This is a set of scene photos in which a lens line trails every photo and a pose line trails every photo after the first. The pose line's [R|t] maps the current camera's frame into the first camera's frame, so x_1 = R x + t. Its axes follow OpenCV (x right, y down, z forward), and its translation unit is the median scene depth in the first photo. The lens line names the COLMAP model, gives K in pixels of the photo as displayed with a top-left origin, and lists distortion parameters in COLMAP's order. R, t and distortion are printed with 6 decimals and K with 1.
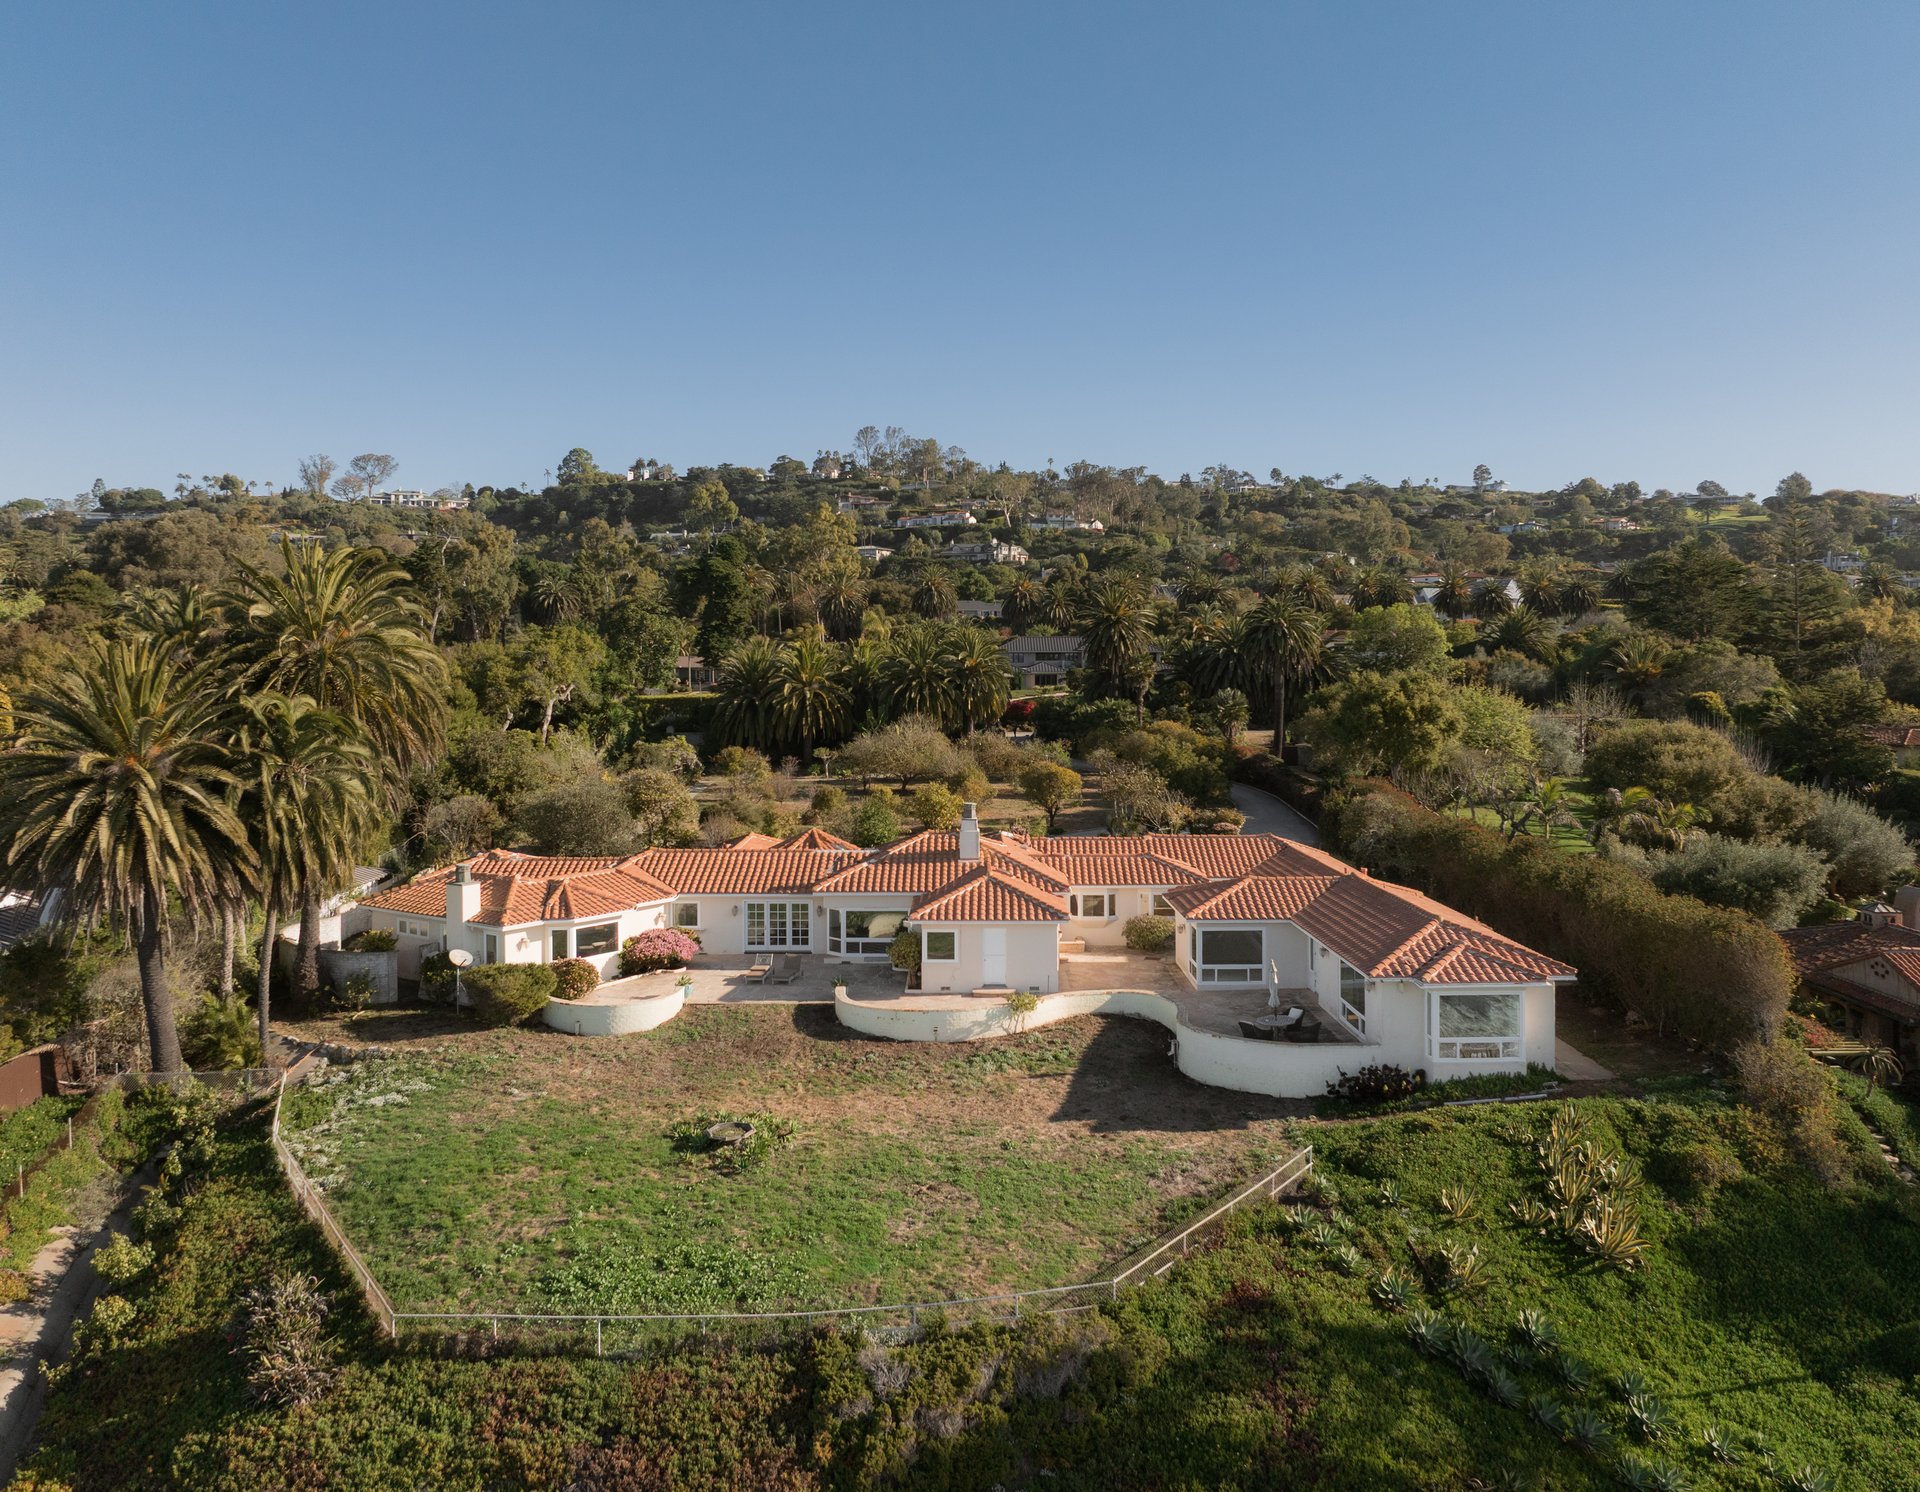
lens RADIAL K [[1494.1, 0, 967.3], [0, 1494.1, 663.4], [0, 0, 1]] dist [-0.024595, 0.007899]
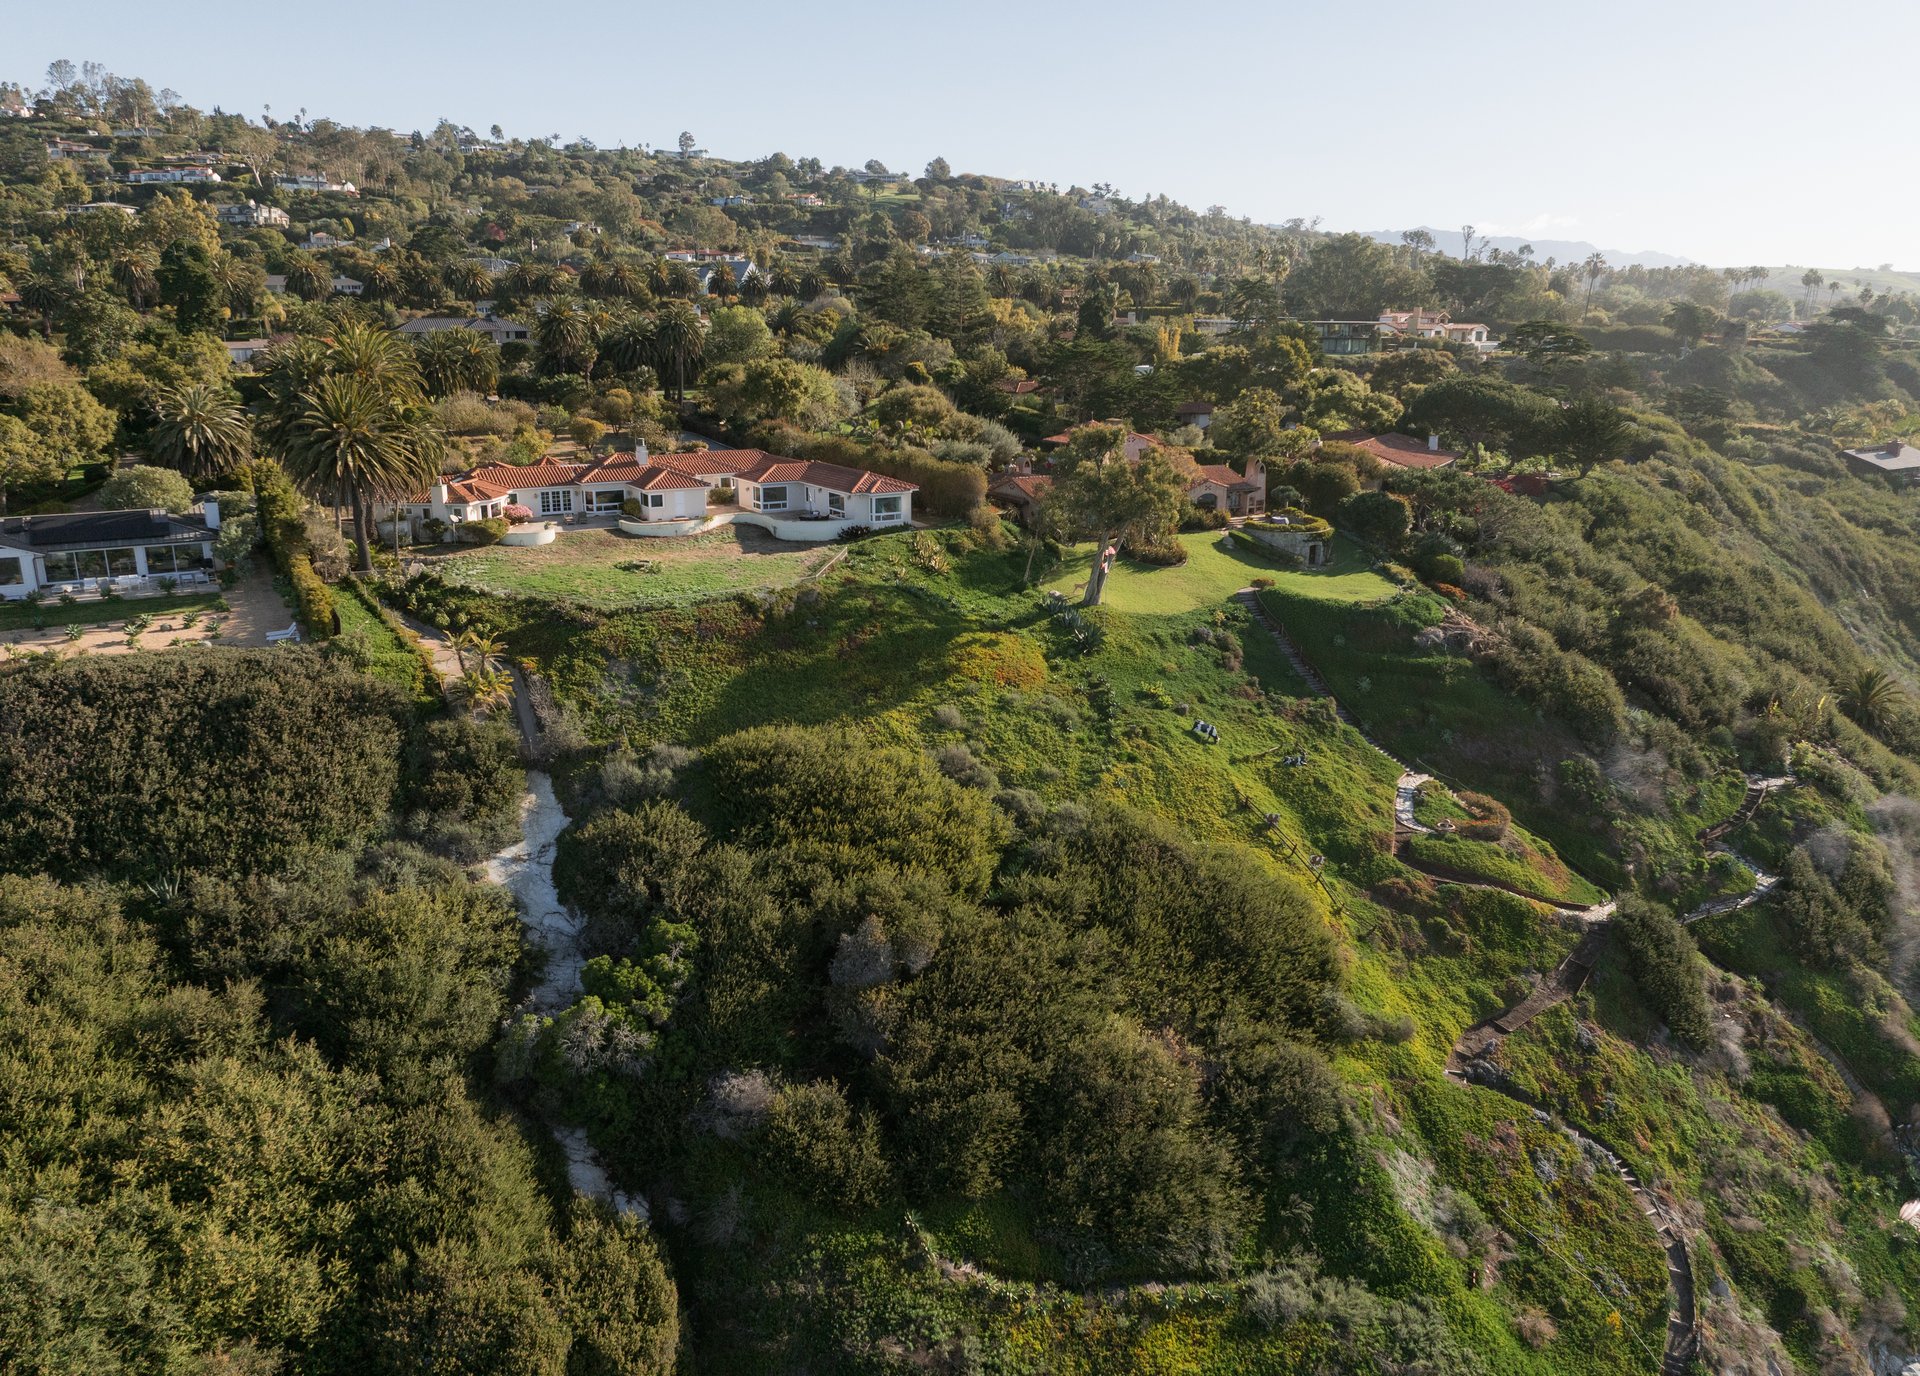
lens RADIAL K [[1402.2, 0, 910.4], [0, 1402.2, 704.3], [0, 0, 1]] dist [-0.036181, 0.024224]
pose [[0.880055, -0.128573, 0.457135, -0.340547], [0.000340, 0.962819, 0.270146, -0.042823], [-0.474872, -0.237588, 0.847378, -0.520399]]
